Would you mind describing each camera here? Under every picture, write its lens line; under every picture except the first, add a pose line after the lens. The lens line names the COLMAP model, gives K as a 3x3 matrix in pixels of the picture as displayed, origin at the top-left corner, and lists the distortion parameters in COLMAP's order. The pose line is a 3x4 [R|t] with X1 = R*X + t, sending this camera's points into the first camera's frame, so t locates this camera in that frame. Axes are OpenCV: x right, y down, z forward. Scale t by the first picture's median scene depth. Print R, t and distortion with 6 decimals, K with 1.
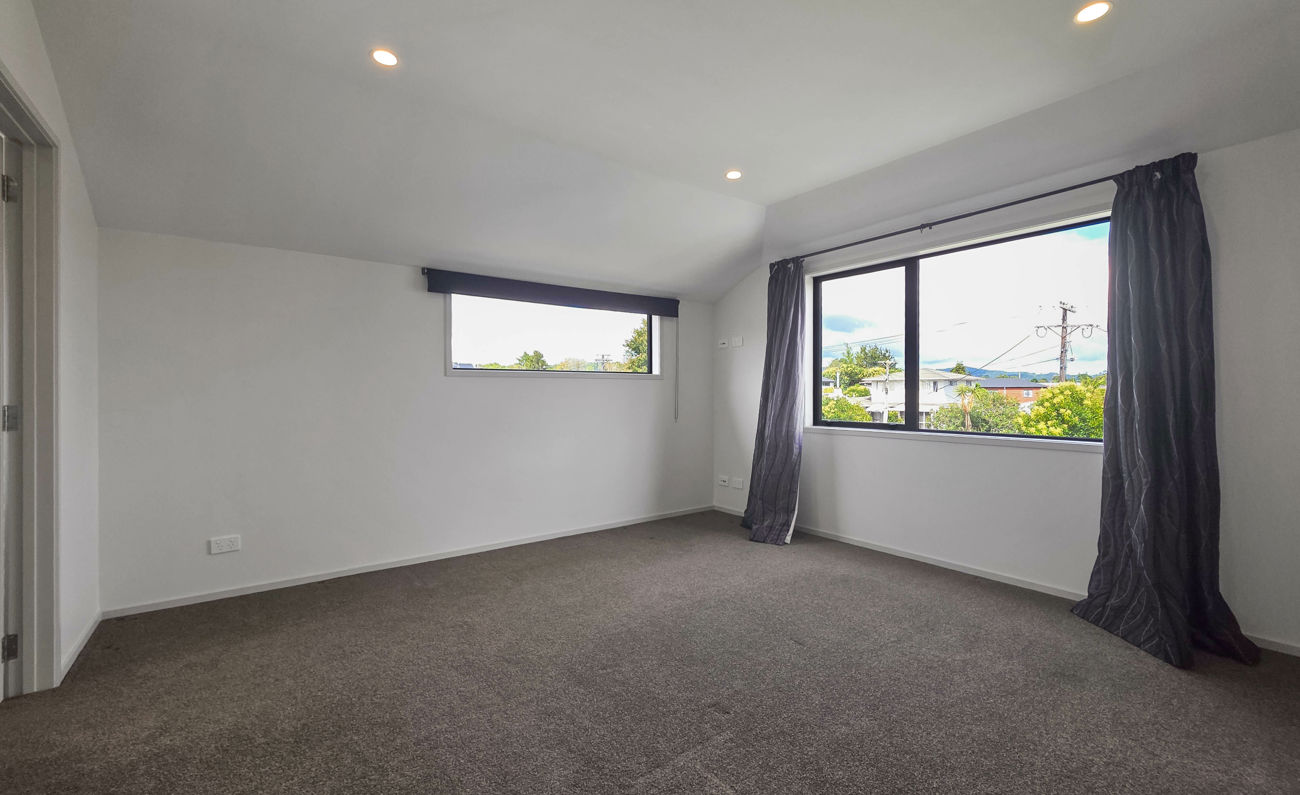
lens RADIAL K [[548.0, 0, 651.8], [0, 548.0, 392.1], [0, 0, 1]] dist [-0.000466, 0.000030]
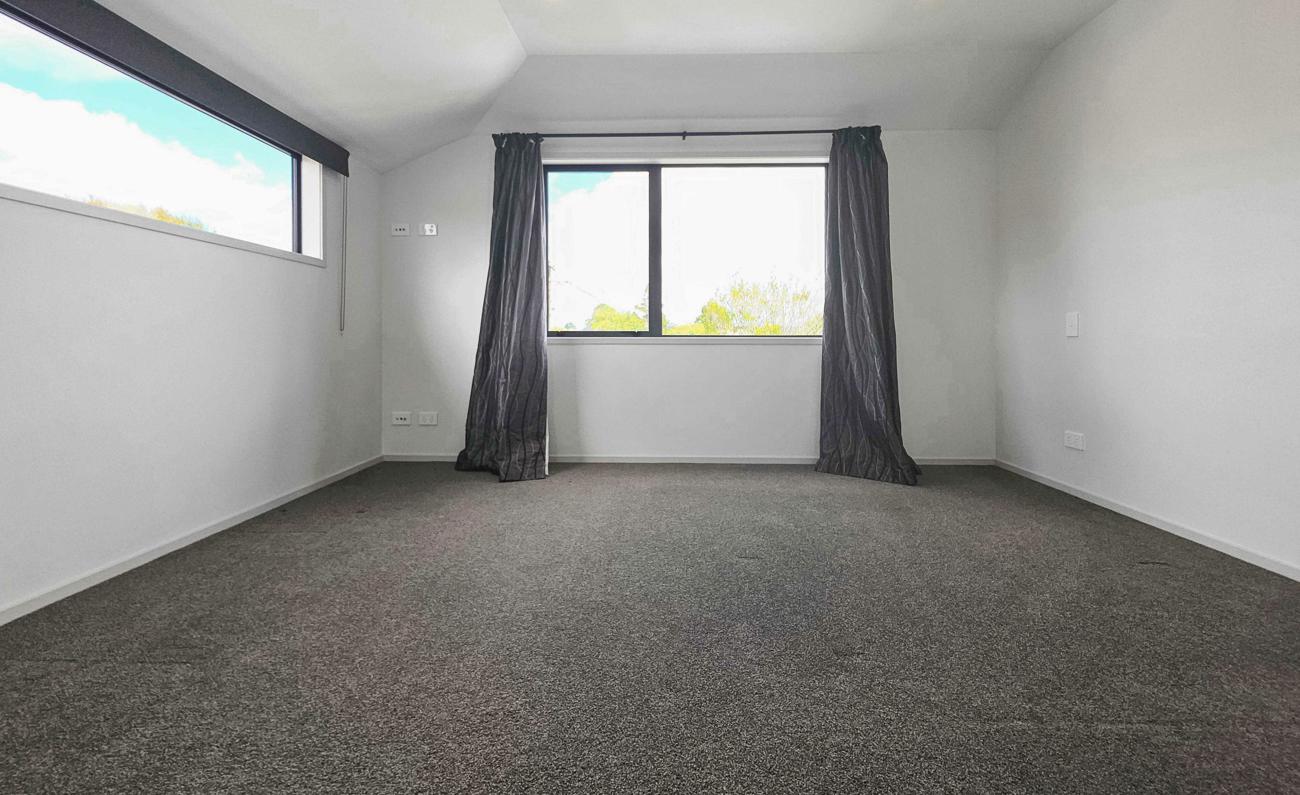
lens RADIAL K [[548.0, 0, 632.9], [0, 548.0, 344.5], [0, 0, 1]] dist [-0.000466, 0.000030]
pose [[0.607701, 0.004153, 0.794155, -0.326531], [-0.002662, 0.999991, -0.003191, 0.082445], [-0.794162, -0.000175, 0.607706, 0.397279]]
